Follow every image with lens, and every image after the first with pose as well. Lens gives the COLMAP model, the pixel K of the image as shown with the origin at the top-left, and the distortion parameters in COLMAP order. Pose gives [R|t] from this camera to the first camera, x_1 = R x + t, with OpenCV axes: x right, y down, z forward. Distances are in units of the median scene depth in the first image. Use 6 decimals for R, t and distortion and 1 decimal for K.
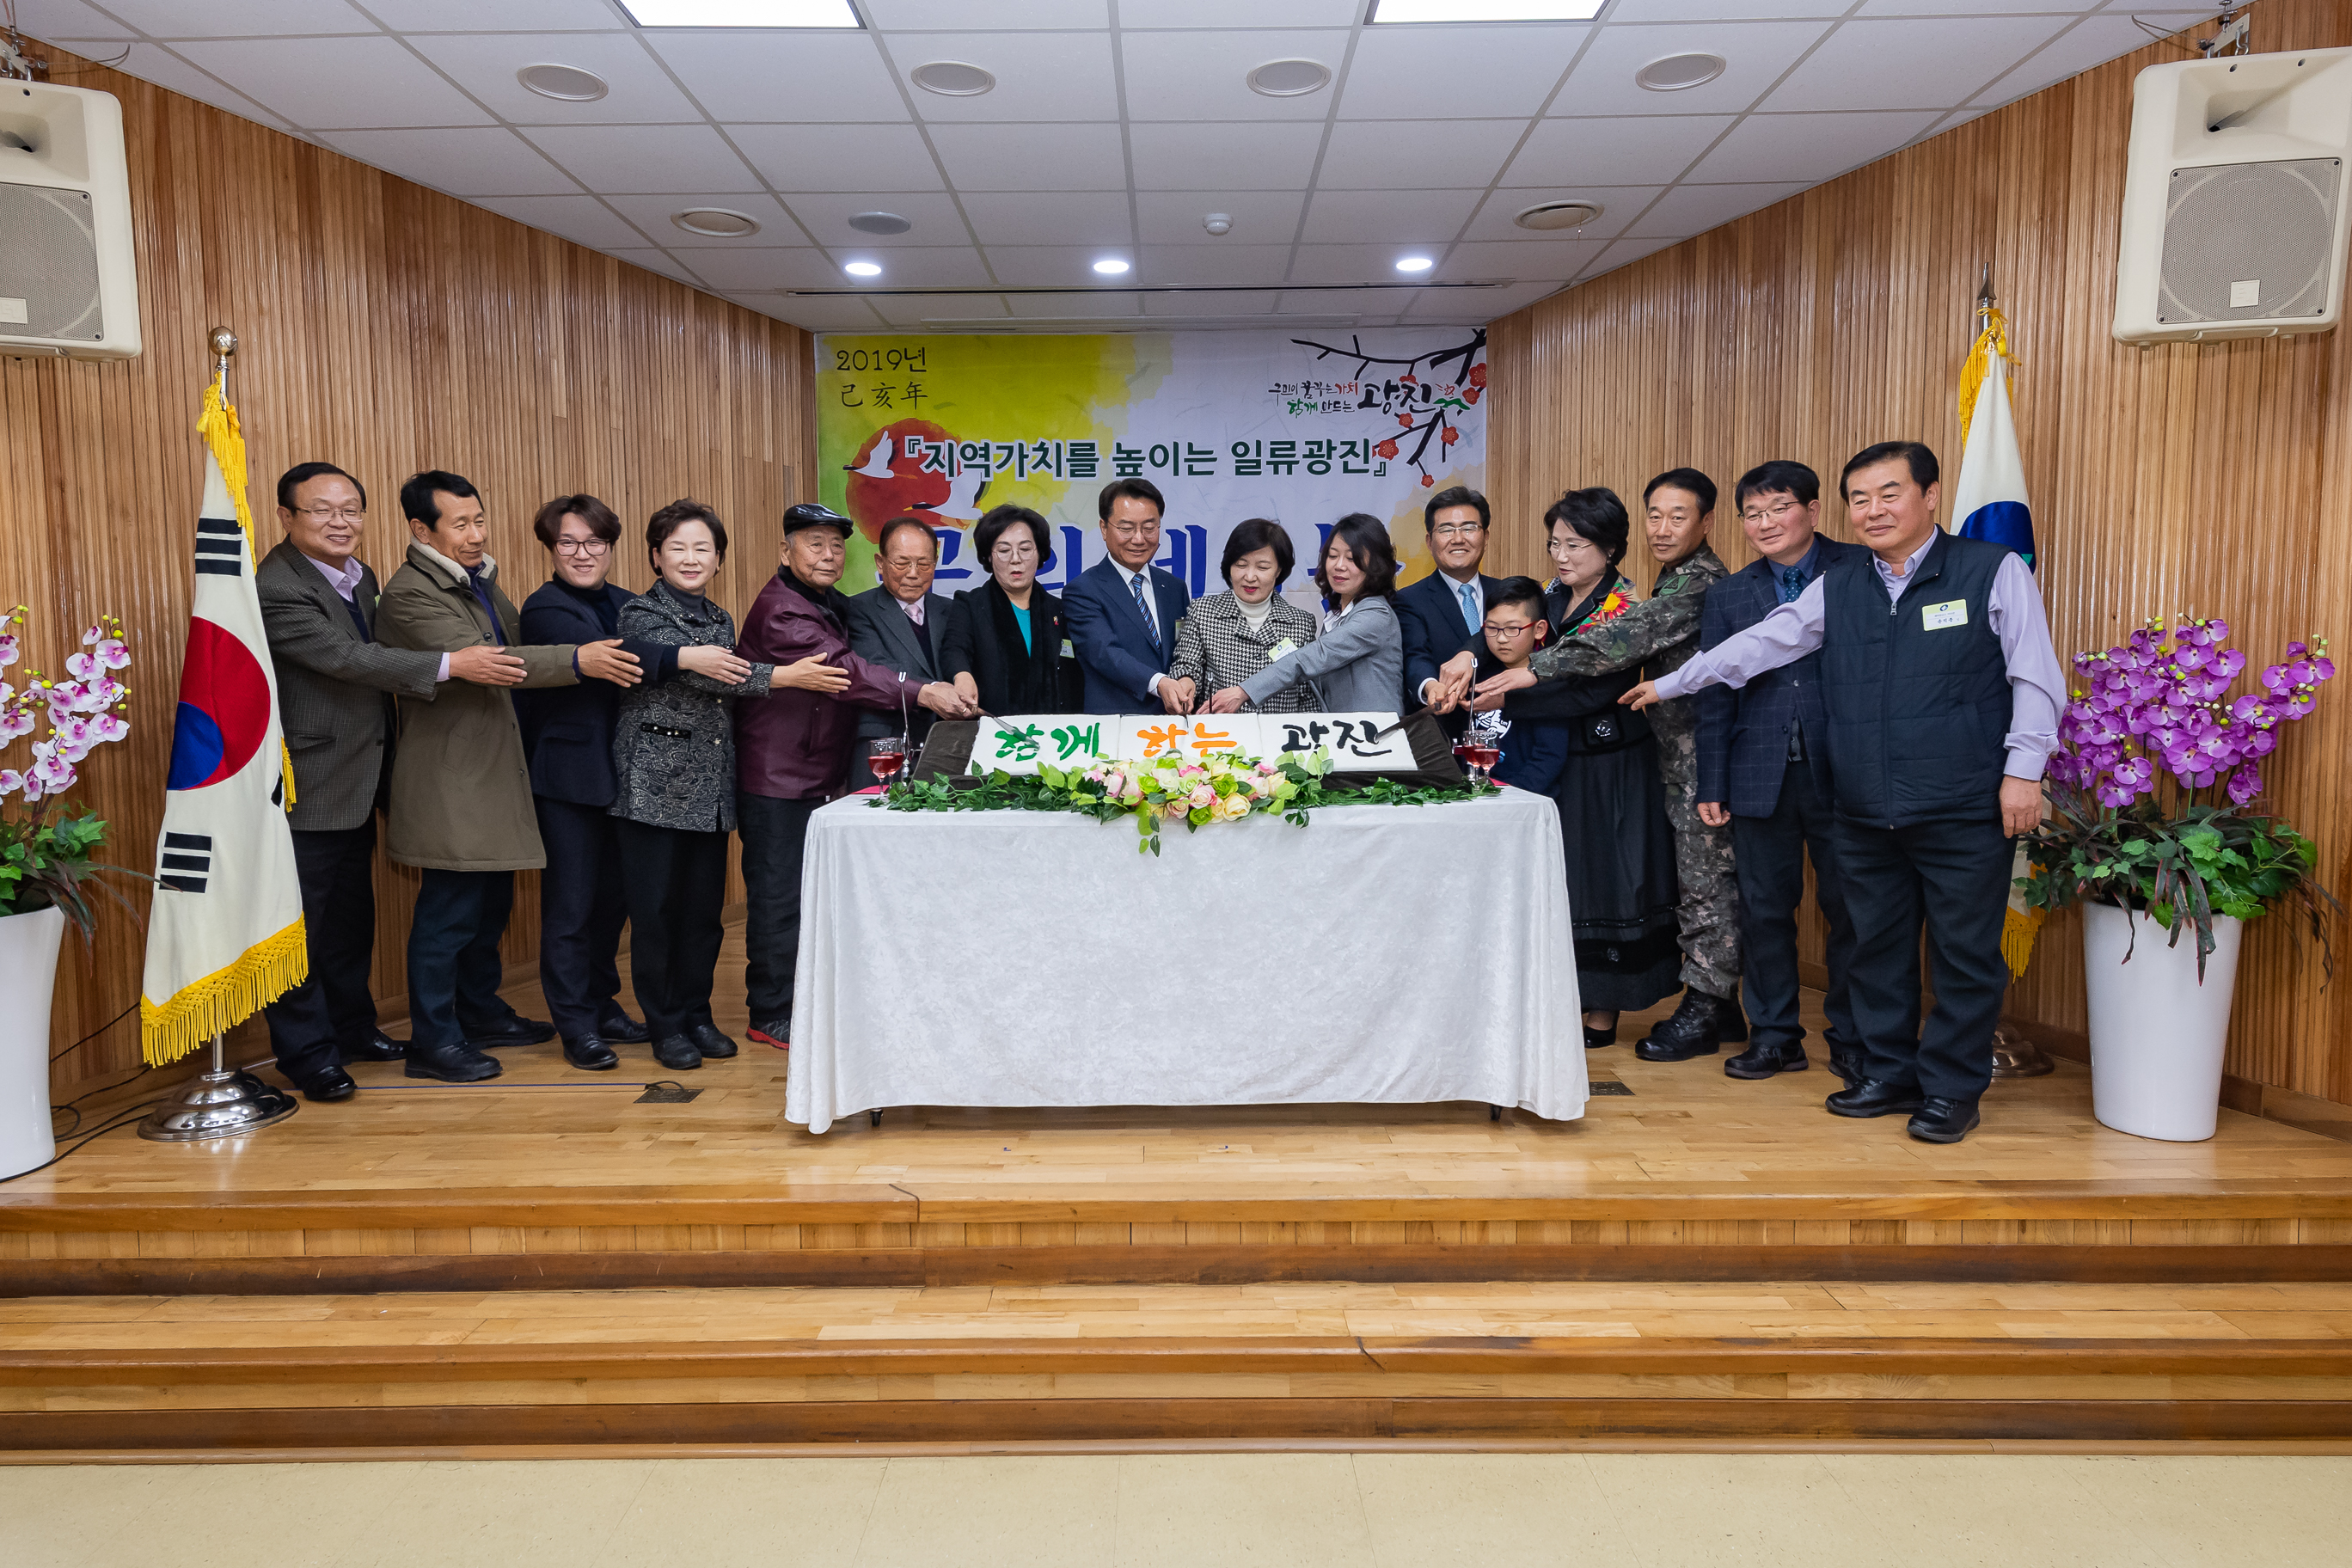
lens RADIAL K [[1404.8, 0, 1166.0], [0, 1404.8, 757.1], [0, 0, 1]] dist [0.023208, -0.011529]
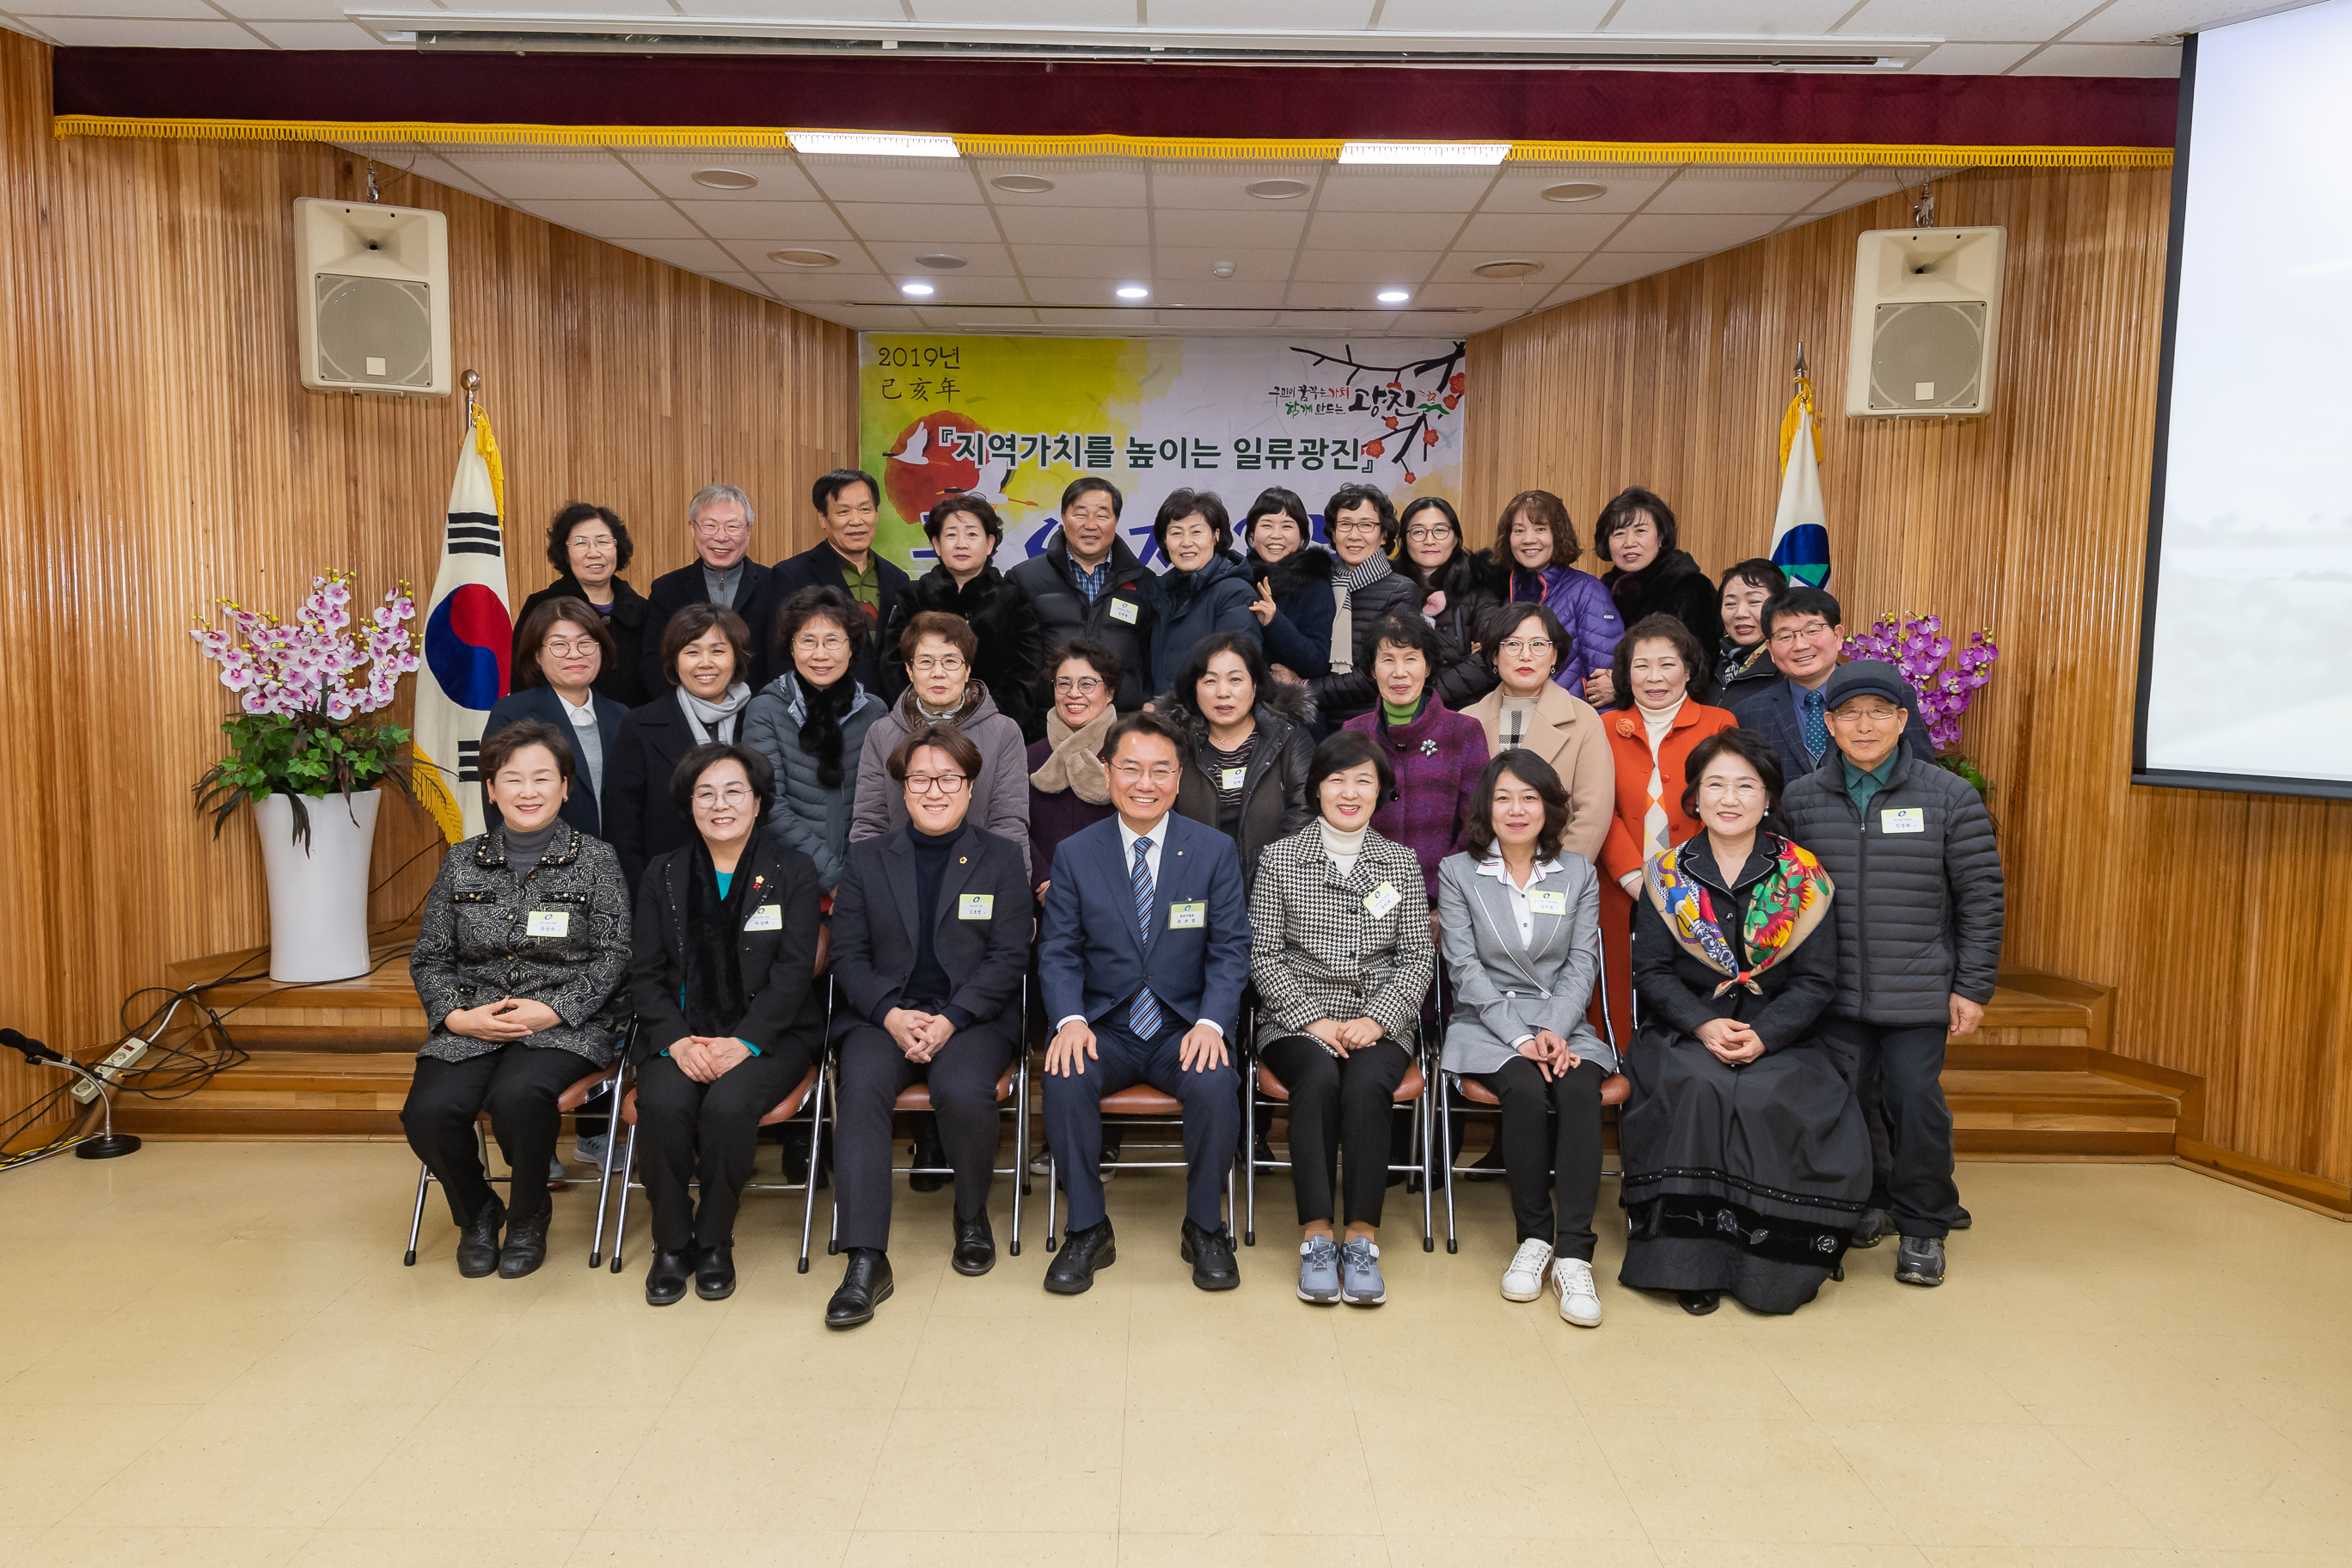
lens RADIAL K [[1692.6, 0, 1176.0], [0, 1692.6, 784.0], [0, 0, 1]] dist [0.040803, -0.035690]
pose [[0.999744, 0.020120, 0.010350, -0.012229], [-0.020256, 0.999707, 0.013285, 0.049832], [-0.010079, -0.013491, 0.999858, -0.544503]]
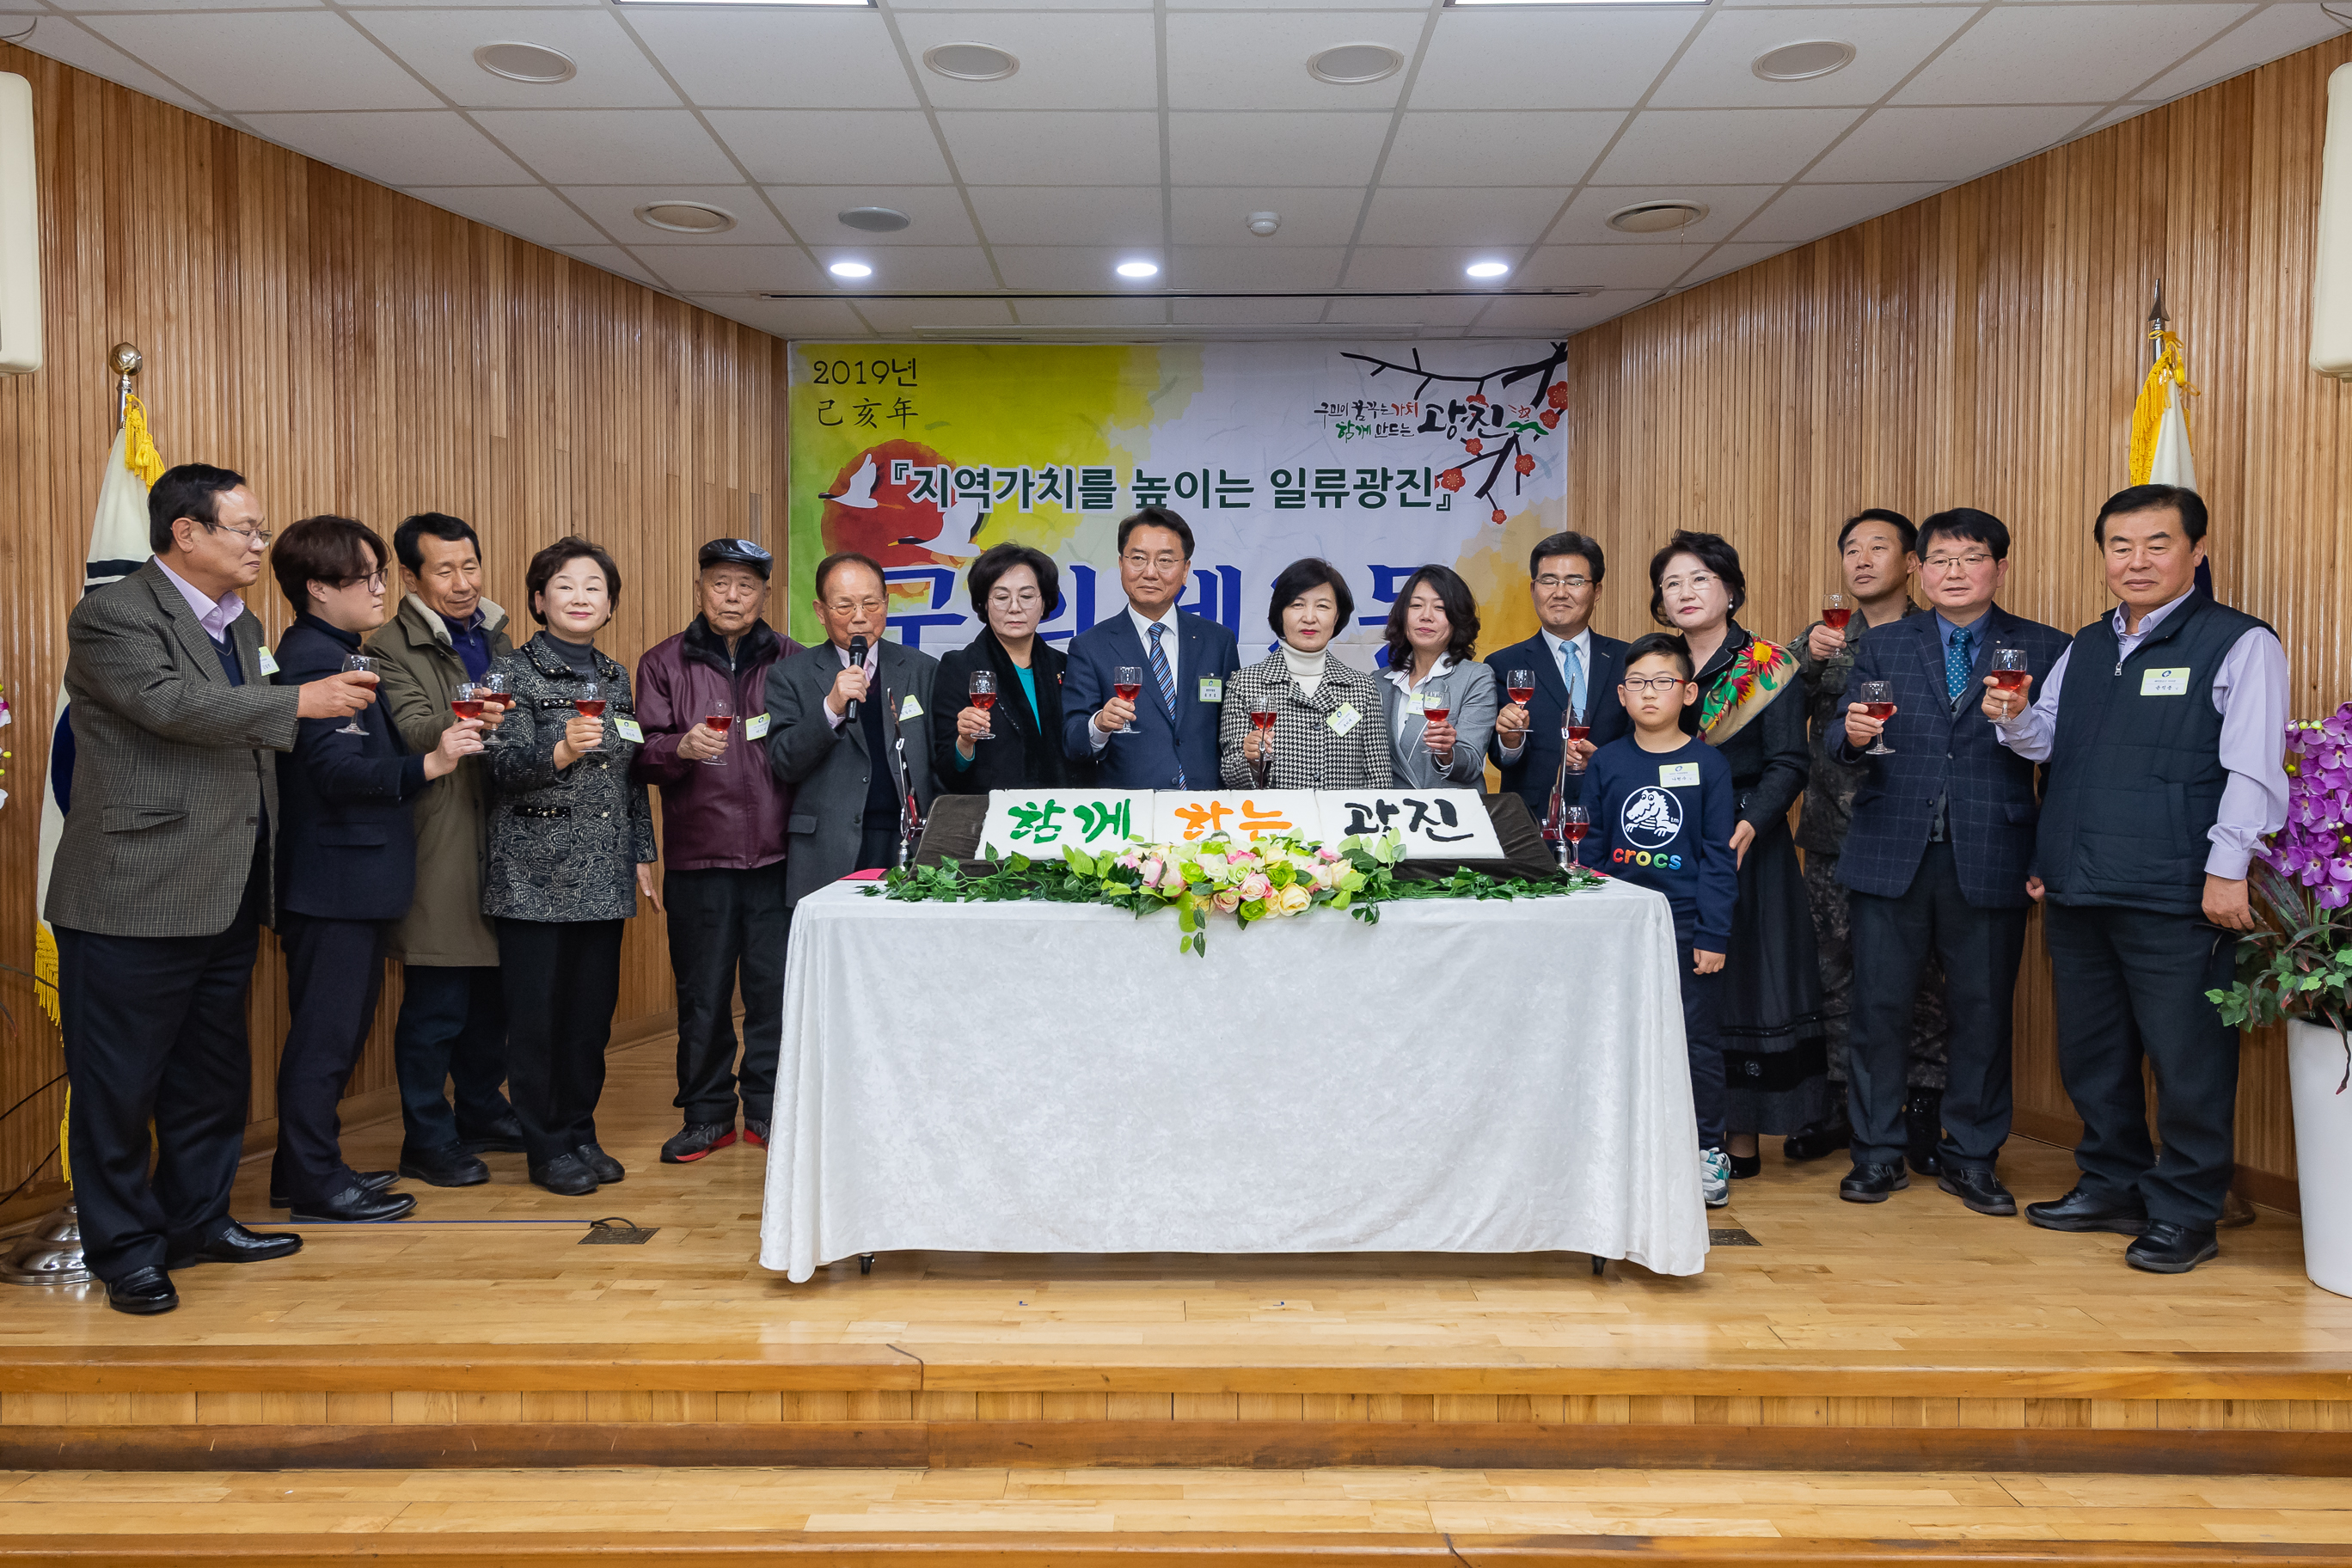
lens RADIAL K [[1663.5, 0, 1167.0], [0, 1663.5, 755.7], [0, 0, 1]] dist [0.028128, -0.019025]
pose [[0.999962, 0.008576, -0.001580, -0.022073], [-0.008639, 0.998932, -0.045389, -0.004510], [0.001189, 0.045400, 0.998968, -0.013699]]
